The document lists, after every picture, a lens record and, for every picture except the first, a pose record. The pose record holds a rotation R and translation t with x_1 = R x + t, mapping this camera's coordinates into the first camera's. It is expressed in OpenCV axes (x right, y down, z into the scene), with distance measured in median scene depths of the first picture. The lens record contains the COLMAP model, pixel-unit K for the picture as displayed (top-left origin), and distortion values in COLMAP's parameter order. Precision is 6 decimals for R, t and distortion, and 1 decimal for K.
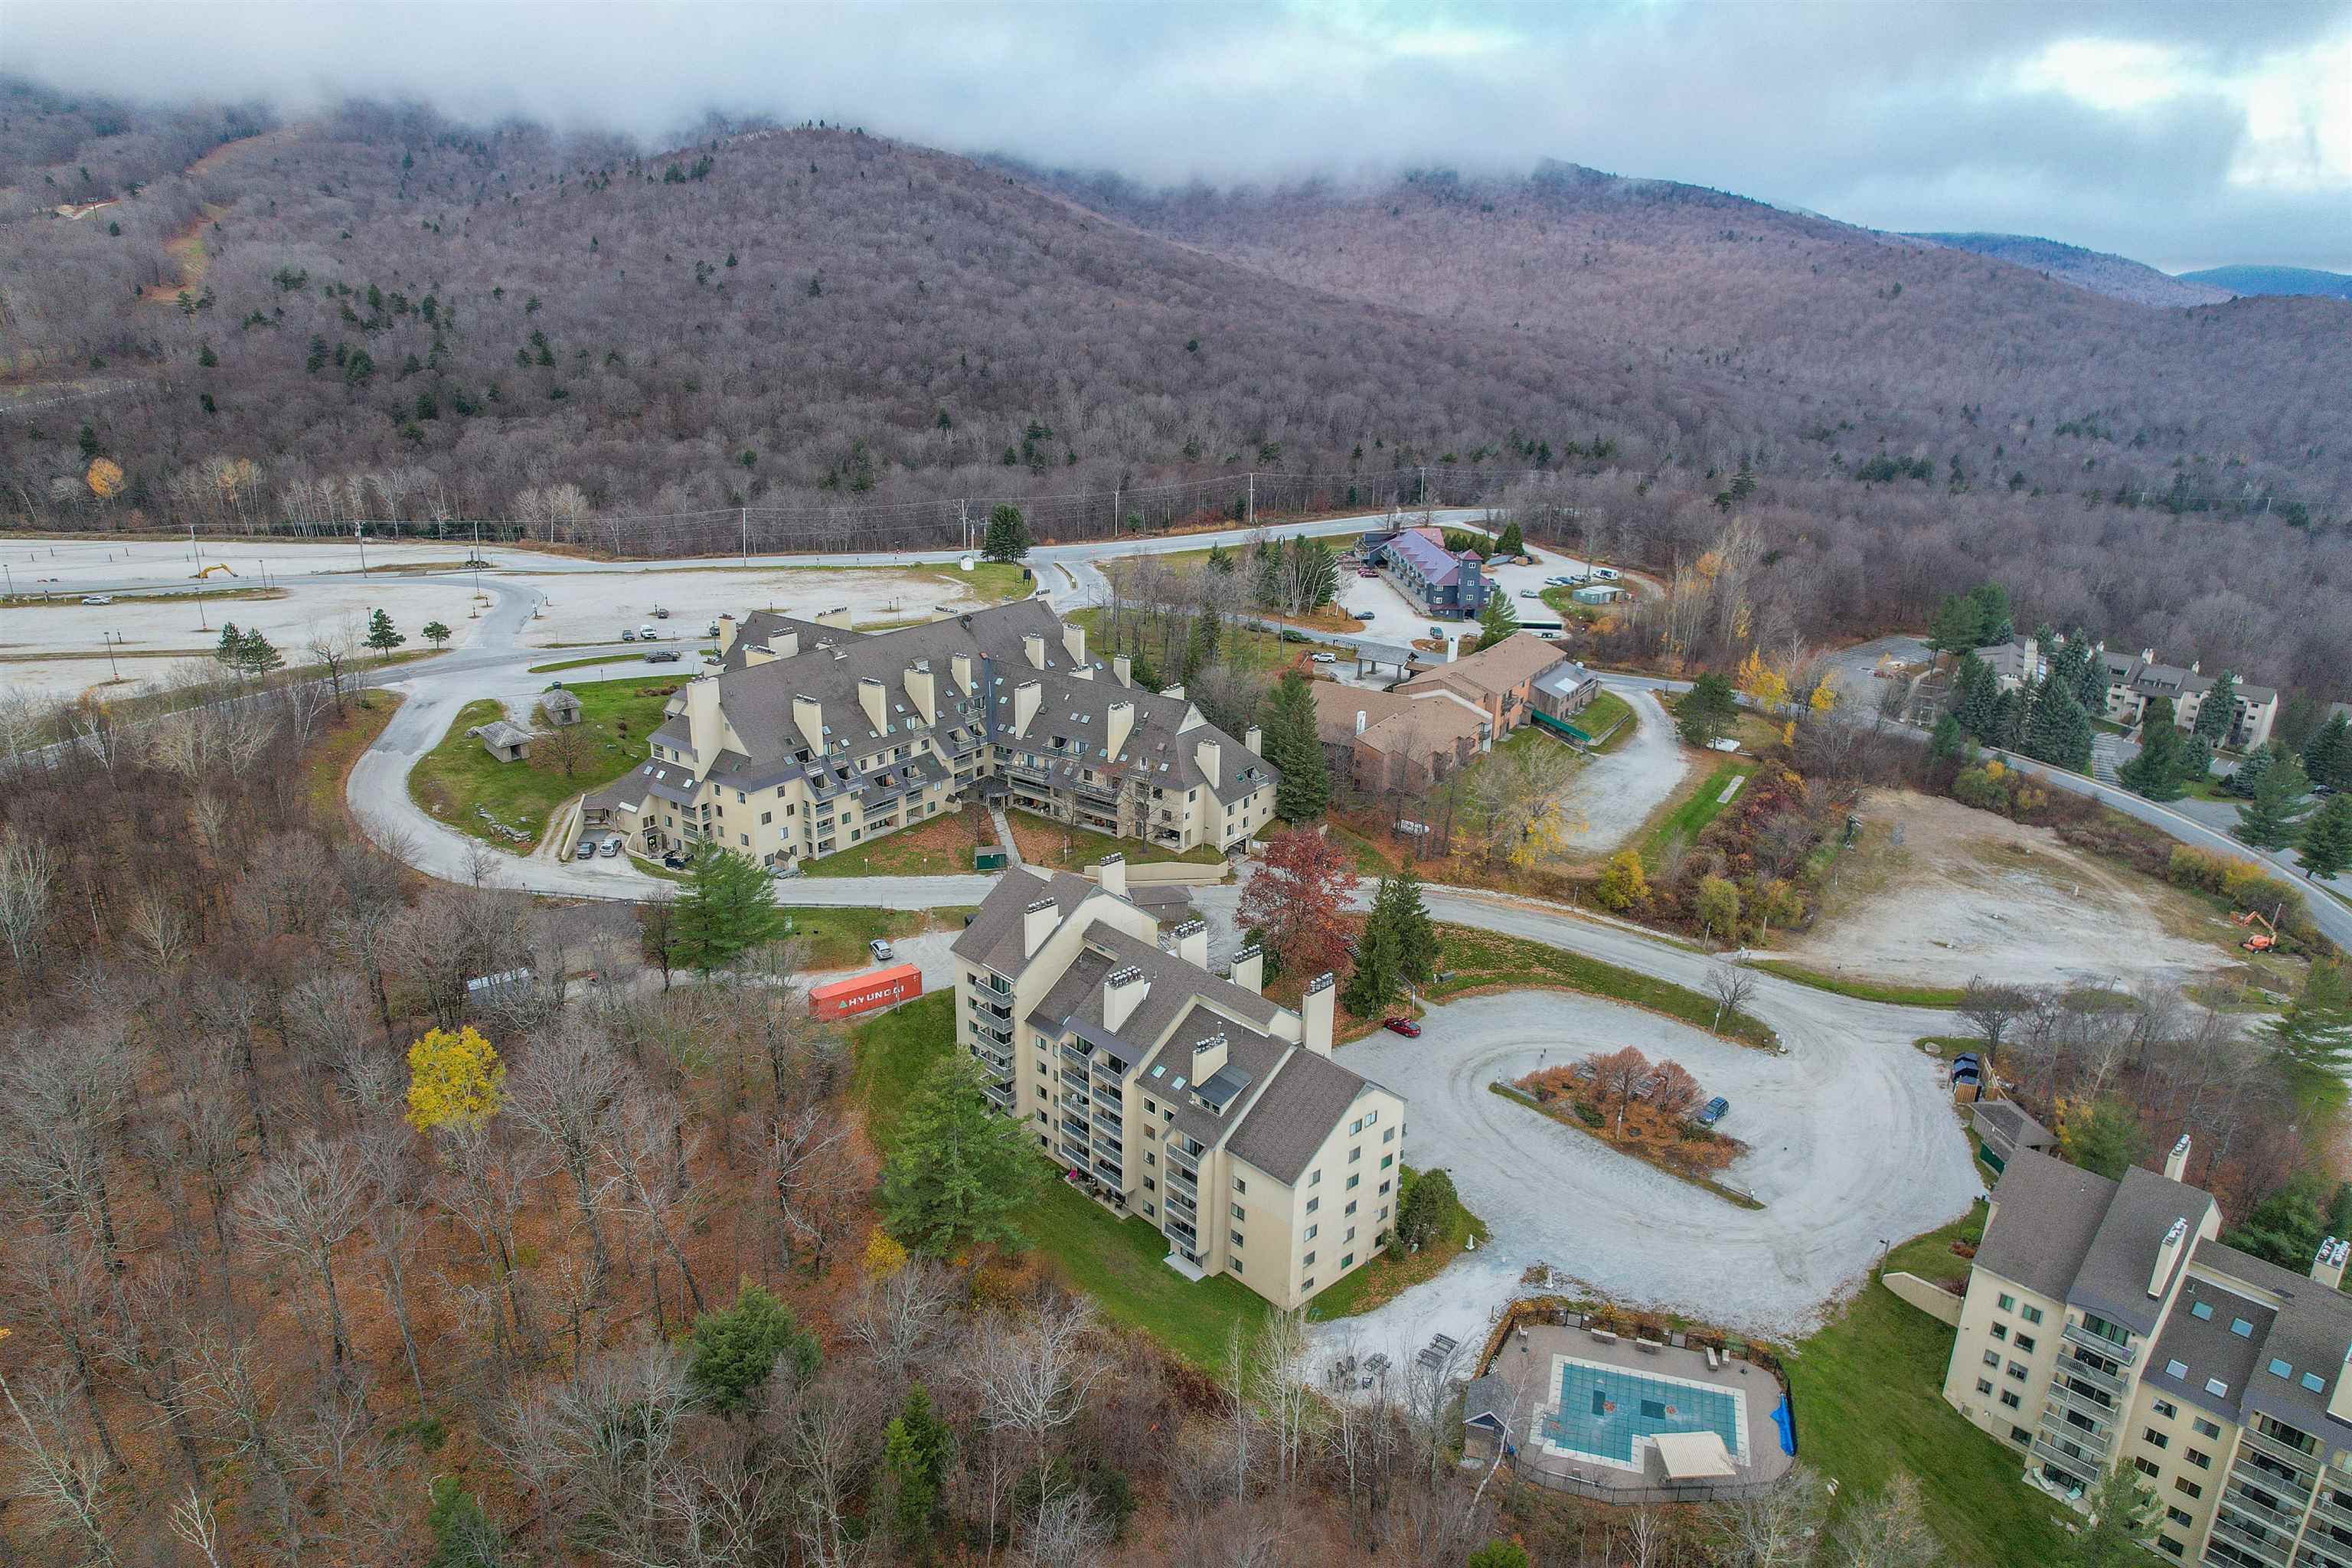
lens RADIAL K [[1508.2, 0, 1166.3], [0, 1508.2, 783.7], [0, 0, 1]] dist [-0.065022, 0.057524]
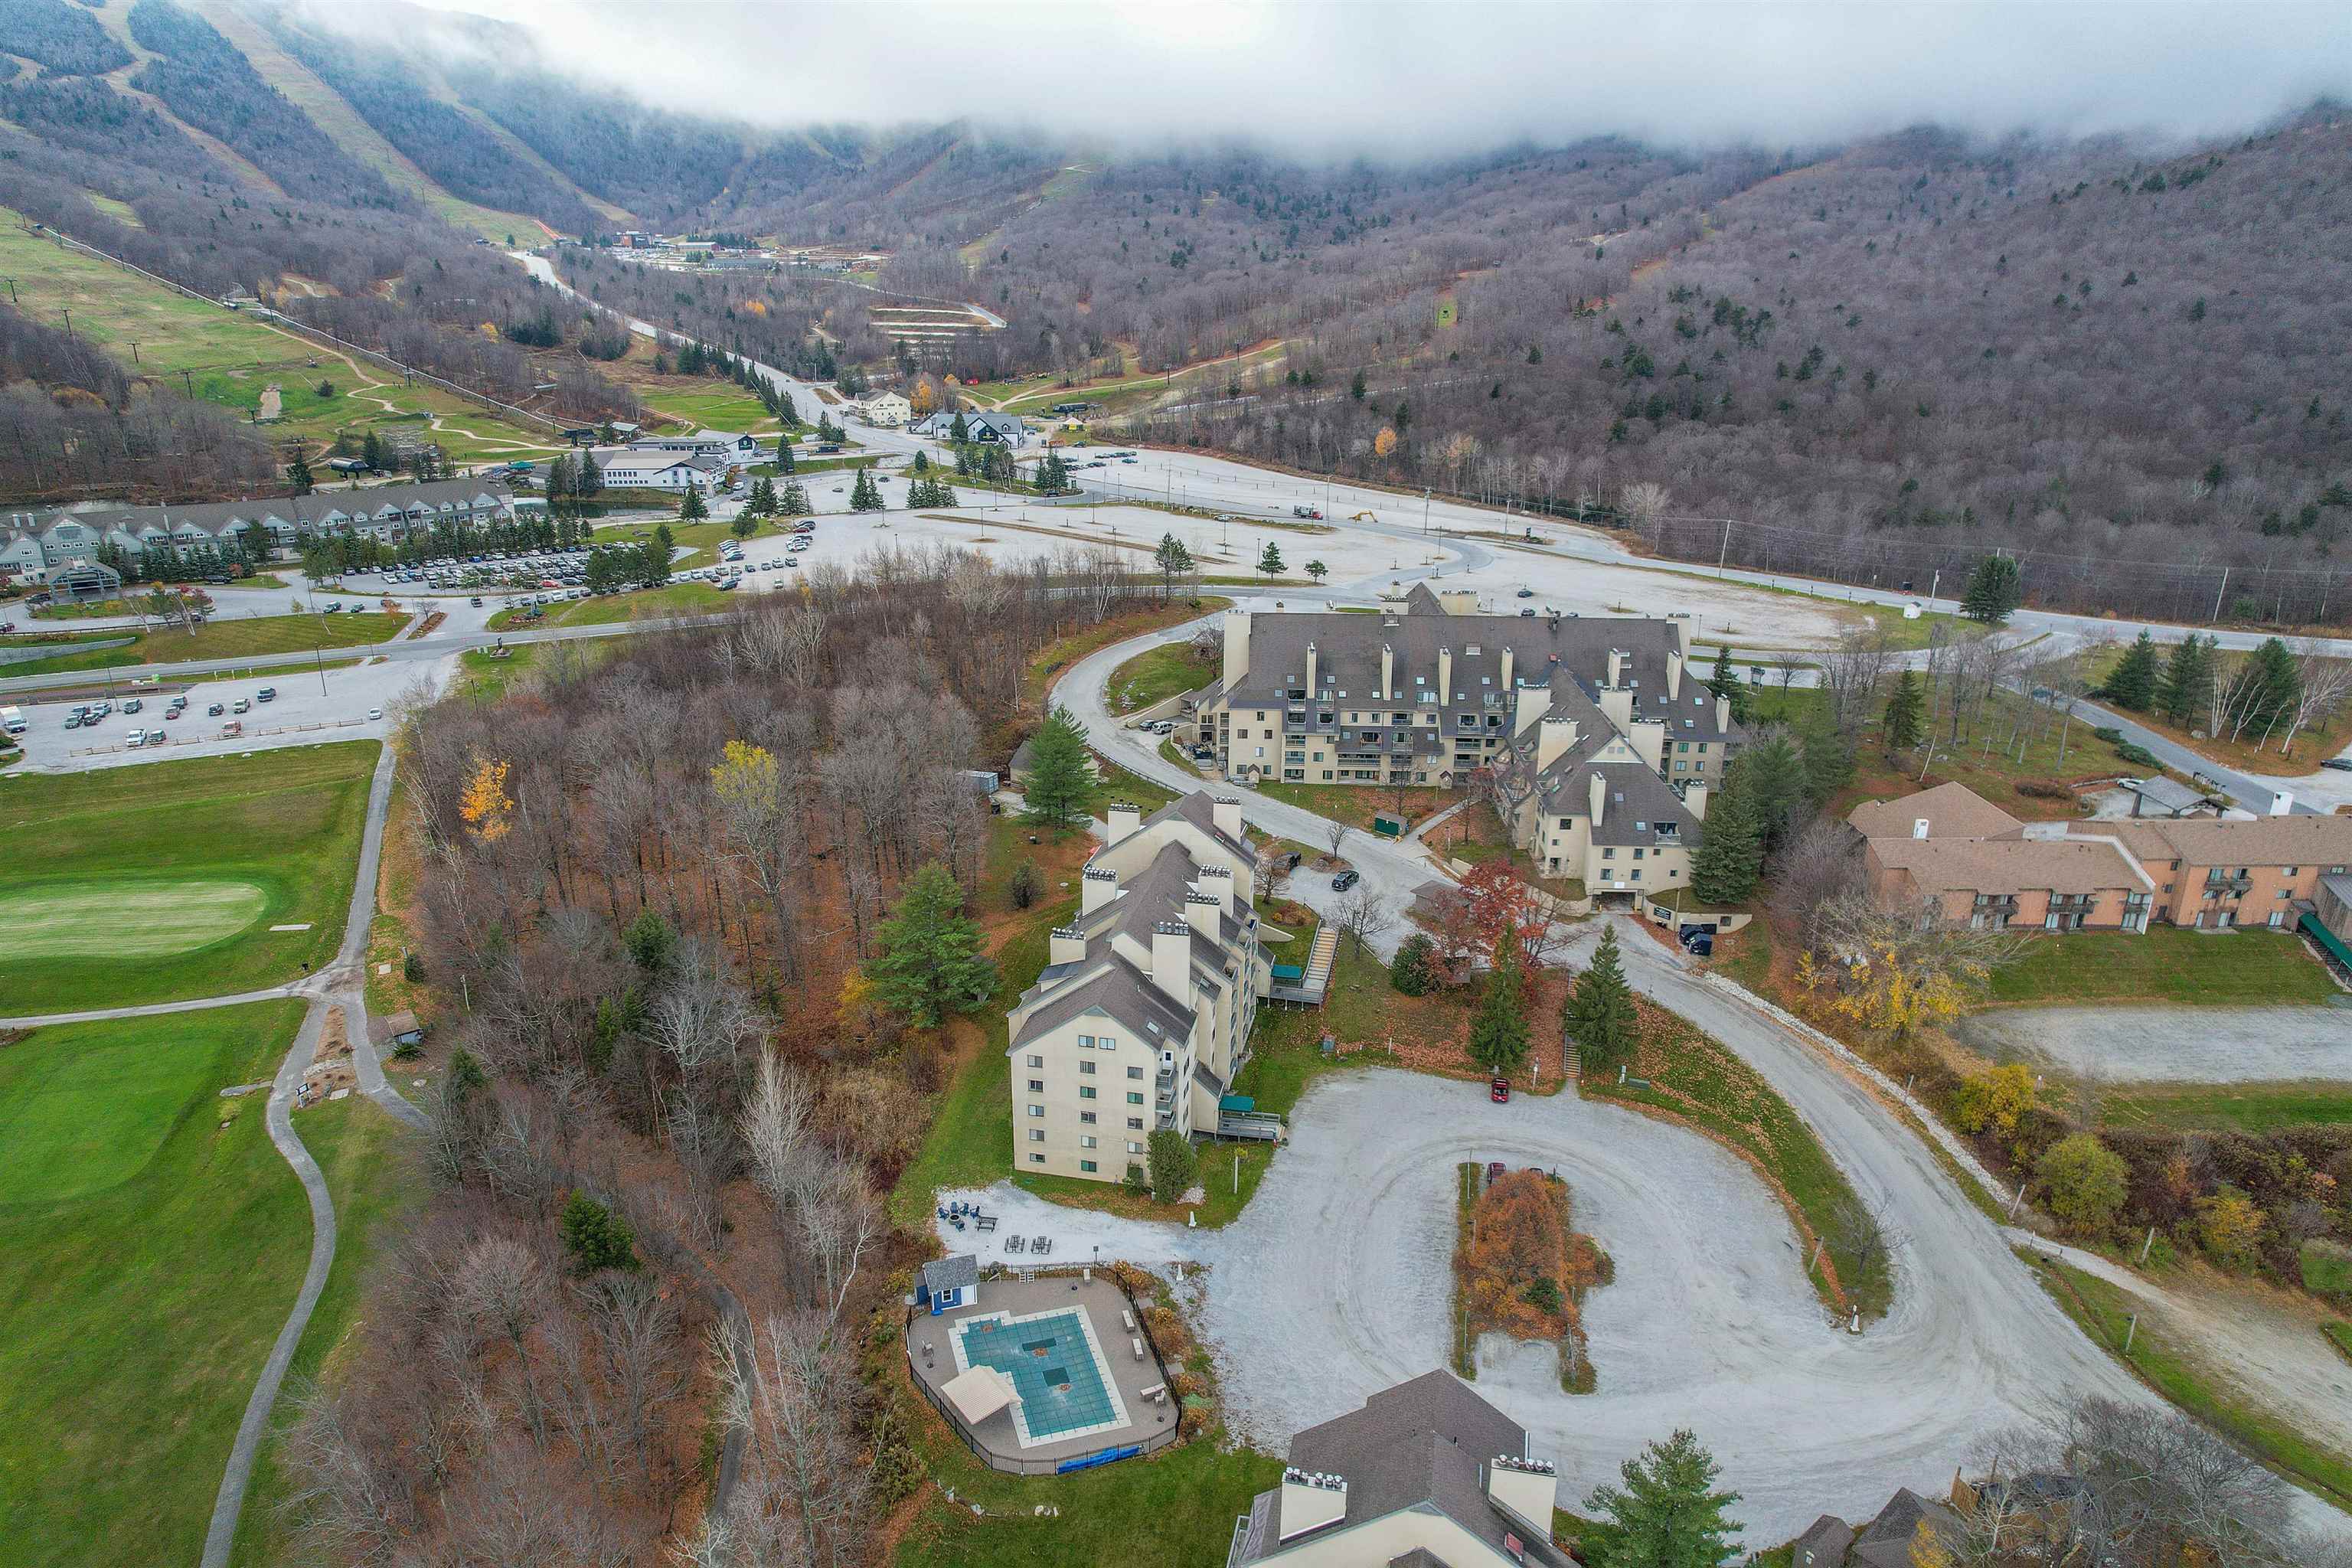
lens RADIAL K [[1508.2, 0, 1161.8], [0, 1508.2, 784.8], [0, 0, 1]] dist [-0.065022, 0.057524]
pose [[0.564275, 0.256891, -0.784602, 0.606495], [-0.266432, 0.956171, 0.121452, -0.062325], [0.781414, 0.140511, 0.607987, 0.214309]]
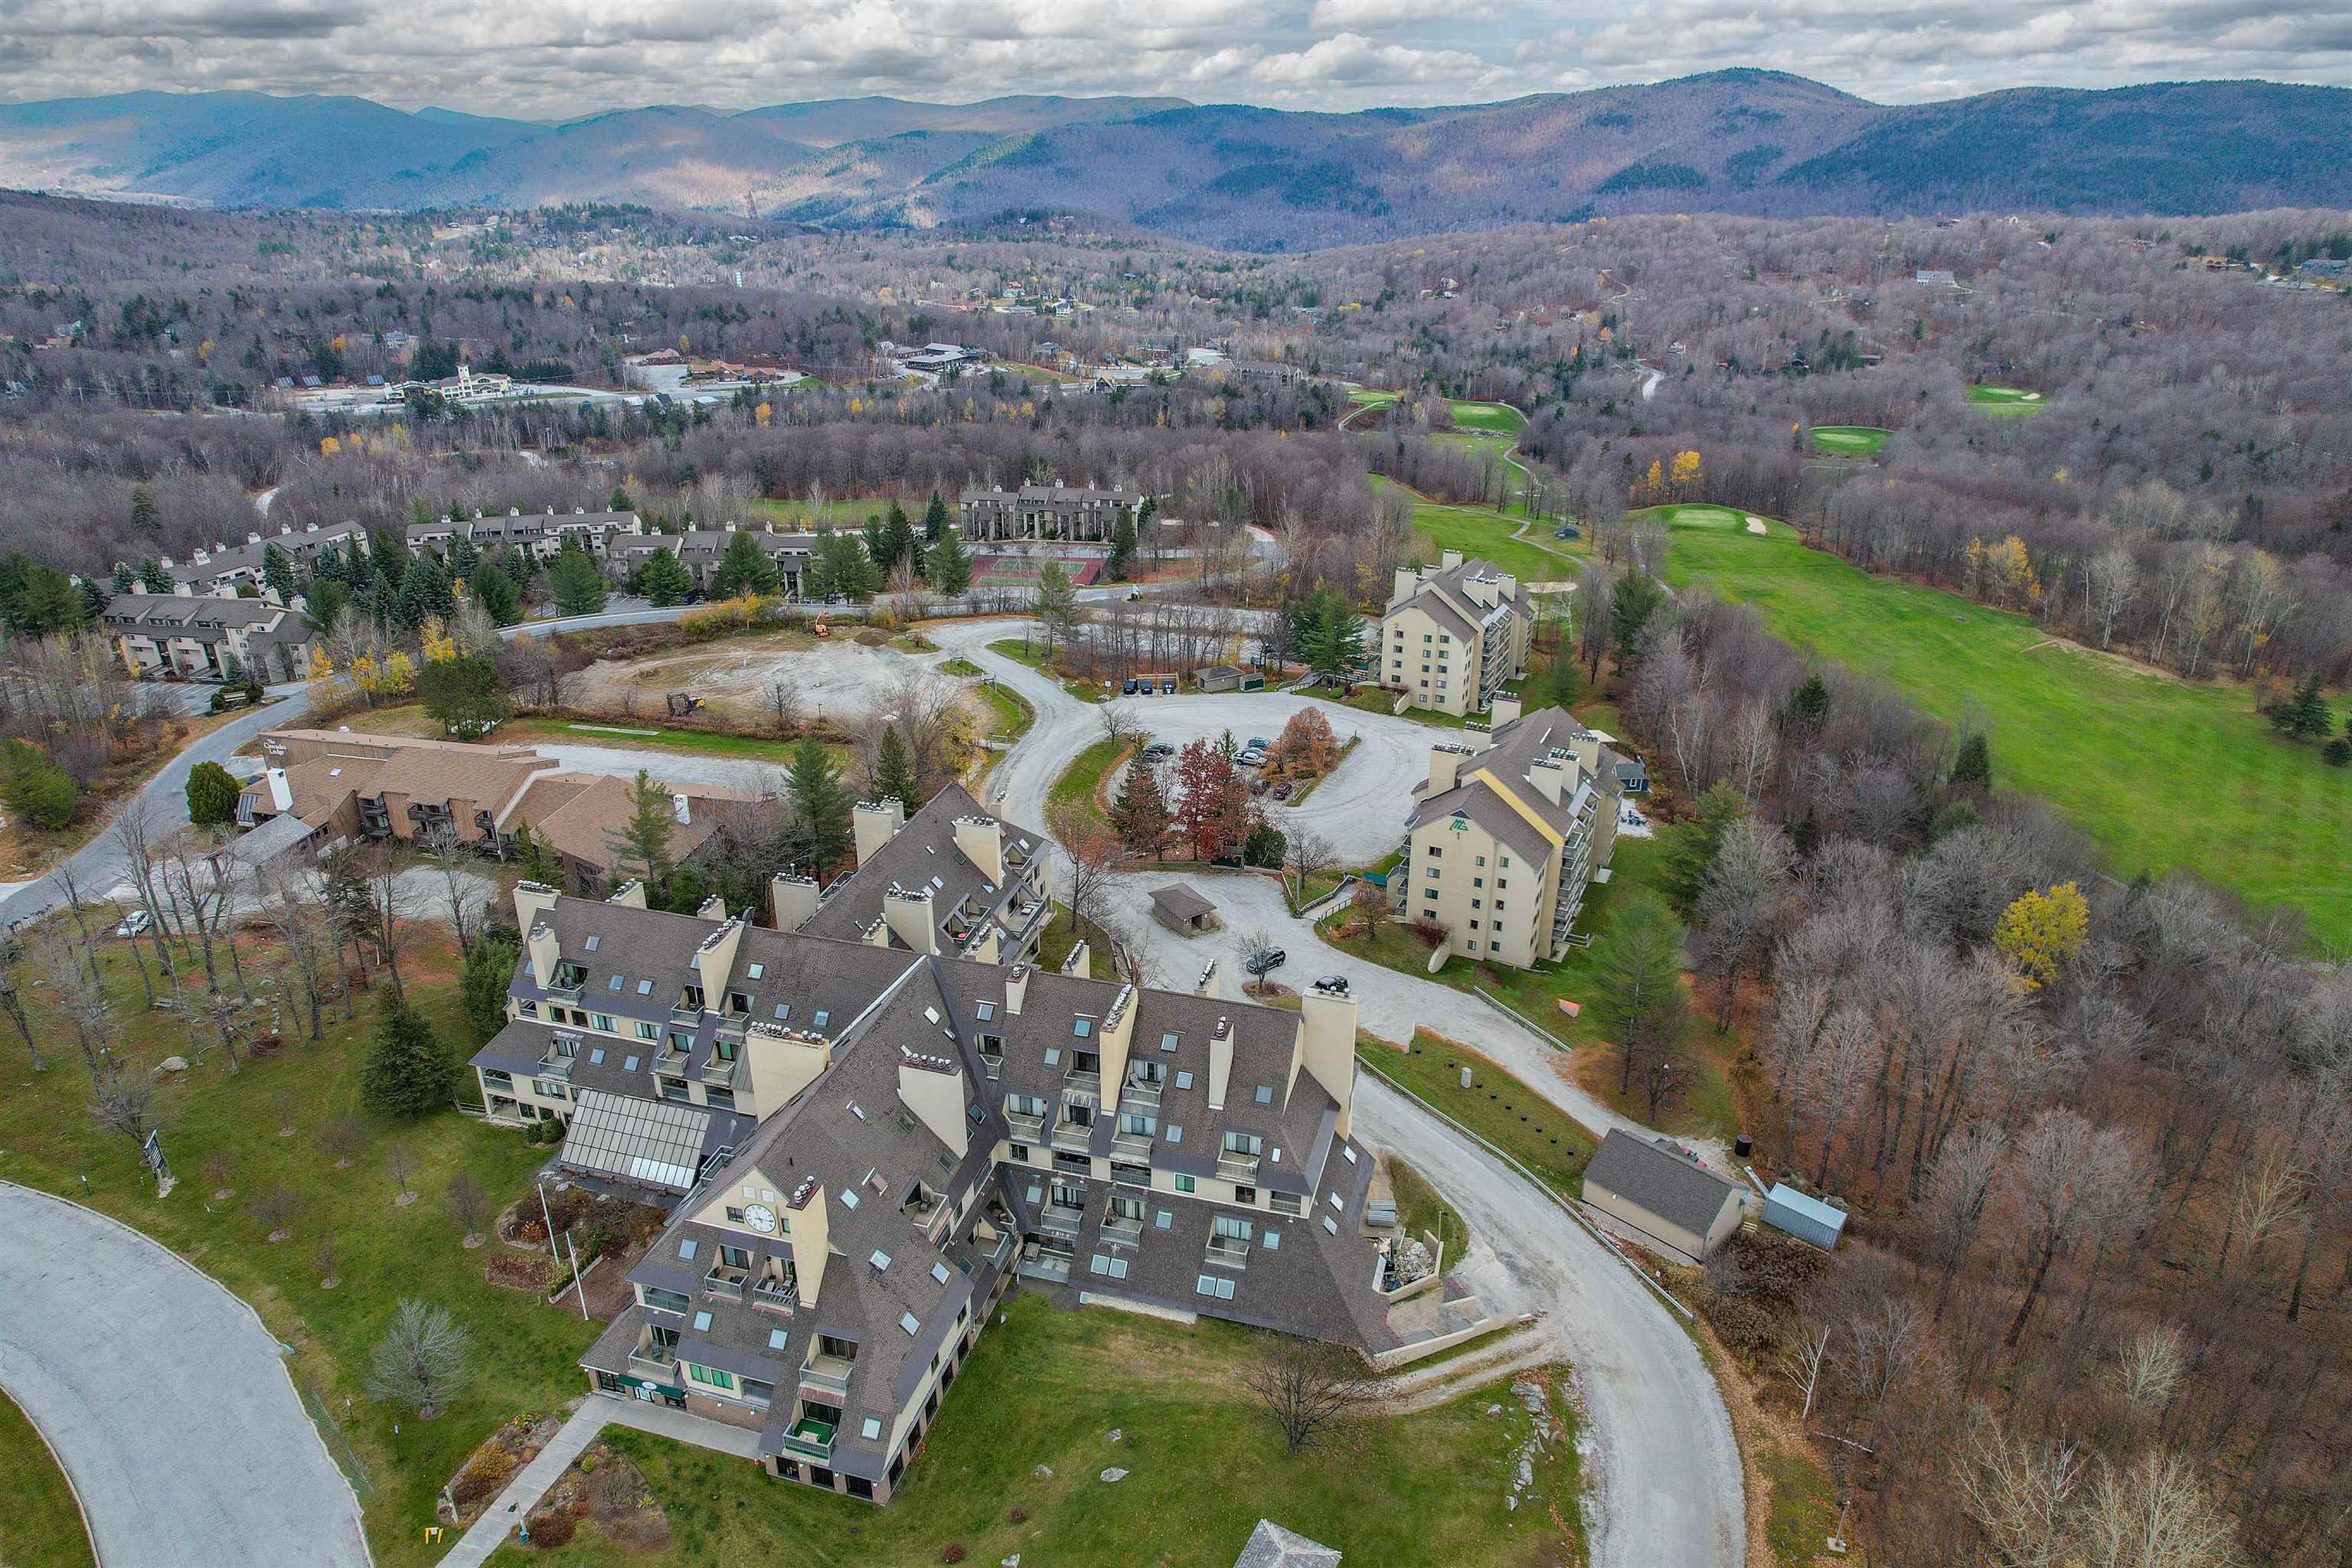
lens RADIAL K [[1508.2, 0, 1161.1], [0, 1508.2, 800.2], [0, 0, 1]] dist [-0.065022, 0.057524]
pose [[-0.350424, -0.409084, 0.842528, -0.709609], [0.301147, 0.802585, 0.514944, -0.431766], [-0.886856, 0.434173, -0.158050, 1.045596]]
